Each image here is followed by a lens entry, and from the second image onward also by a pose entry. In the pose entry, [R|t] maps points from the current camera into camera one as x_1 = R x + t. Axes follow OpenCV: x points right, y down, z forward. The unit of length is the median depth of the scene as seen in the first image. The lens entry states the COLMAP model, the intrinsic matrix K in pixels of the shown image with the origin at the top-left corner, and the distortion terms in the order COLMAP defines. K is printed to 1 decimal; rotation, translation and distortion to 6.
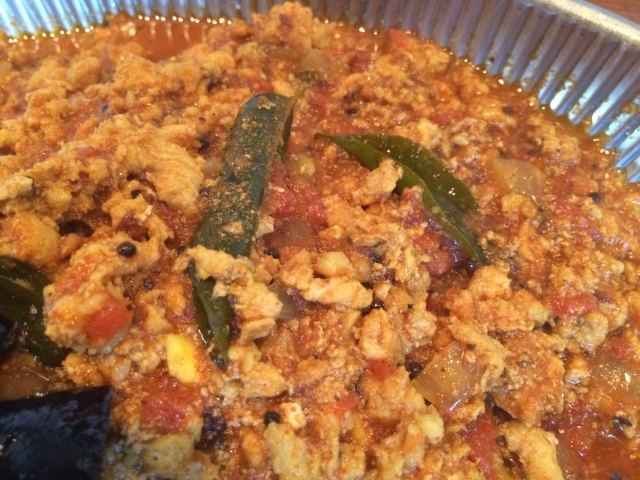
lens RADIAL K [[596.9, 0, 320.0], [0, 596.9, 240.0], [0, 0, 1]] dist [-0.004172, -0.020540]
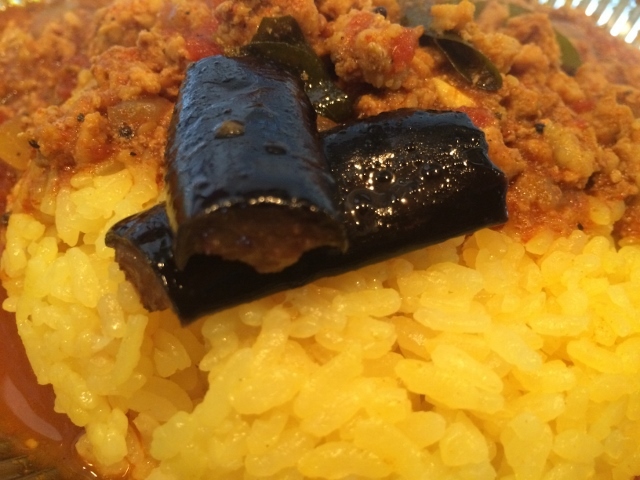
lens RADIAL K [[596.9, 0, 320.0], [0, 596.9, 240.0], [0, 0, 1]] dist [-0.004172, -0.020540]
pose [[0.944592, -0.165139, 0.283681, -0.616946], [0.219967, 0.959930, -0.173635, 0.448058], [-0.243640, 0.226415, 0.943067, 0.050951]]
